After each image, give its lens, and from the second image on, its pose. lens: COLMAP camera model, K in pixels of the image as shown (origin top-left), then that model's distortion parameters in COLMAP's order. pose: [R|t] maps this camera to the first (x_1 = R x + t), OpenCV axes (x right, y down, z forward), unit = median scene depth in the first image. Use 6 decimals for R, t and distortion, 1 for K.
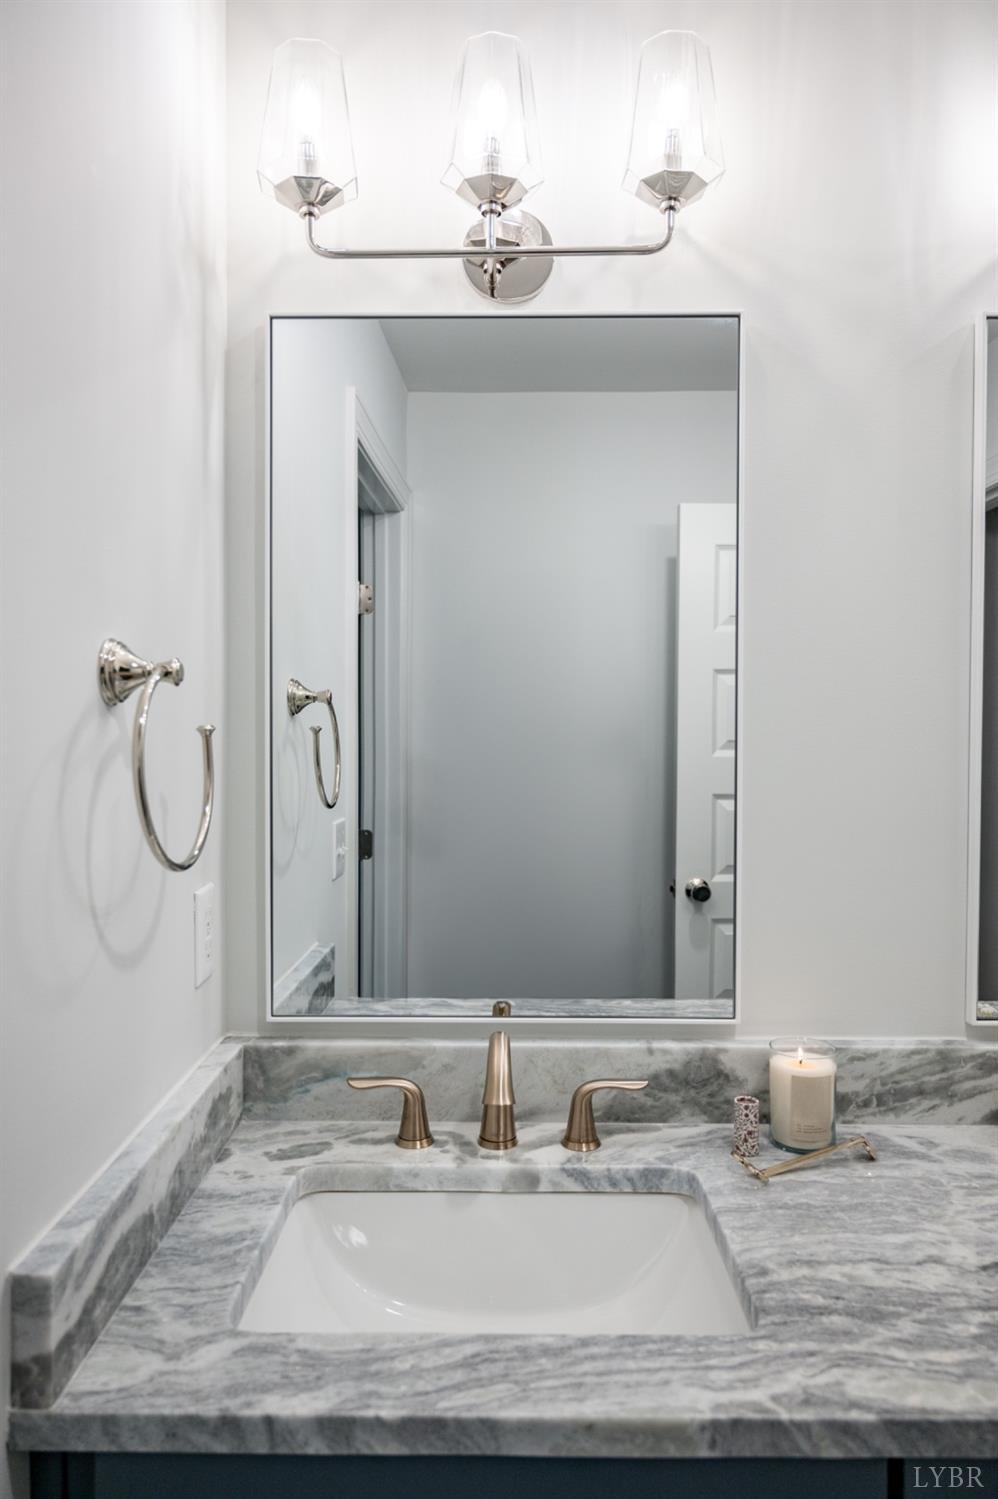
lens RADIAL K [[998.2, 0, 499.0], [0, 998.2, 749.5], [0, 0, 1]] dist [-0.000406, -0.002875]
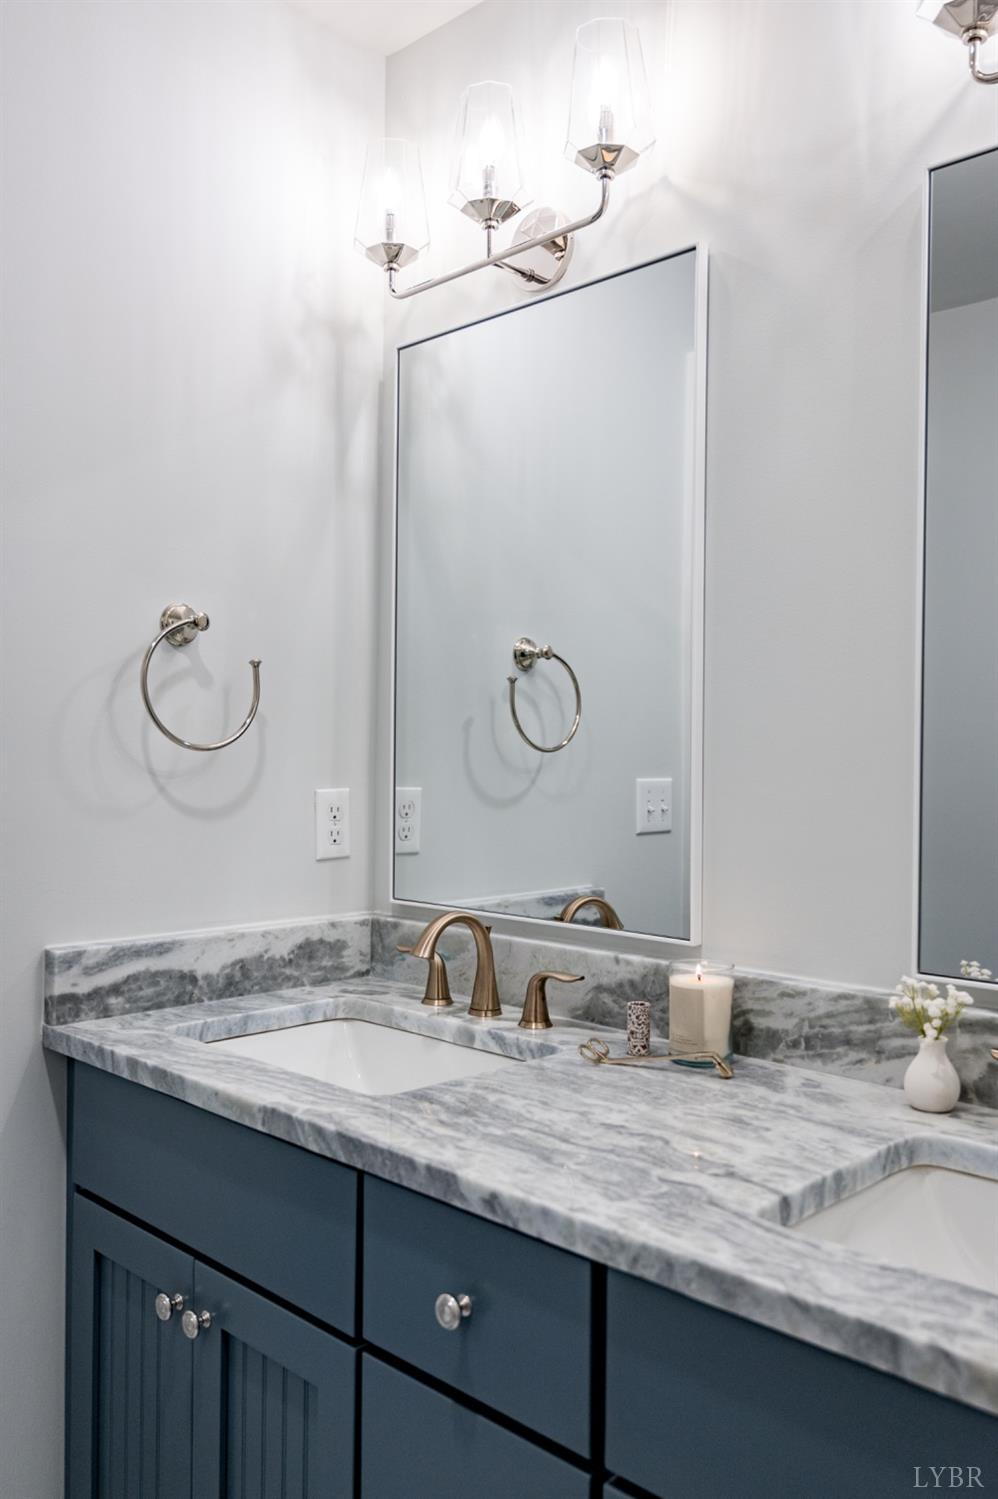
lens RADIAL K [[1234.6, 0, 499.0], [0, 1234.6, 749.5], [0, 0, 1]] dist [-0.001366, 0.002282]
pose [[0.719010, 0.005485, -0.694978, 0.990872], [-0.022361, 0.999634, -0.015246, 0.103781], [0.694639, 0.026502, 0.718870, -0.034667]]
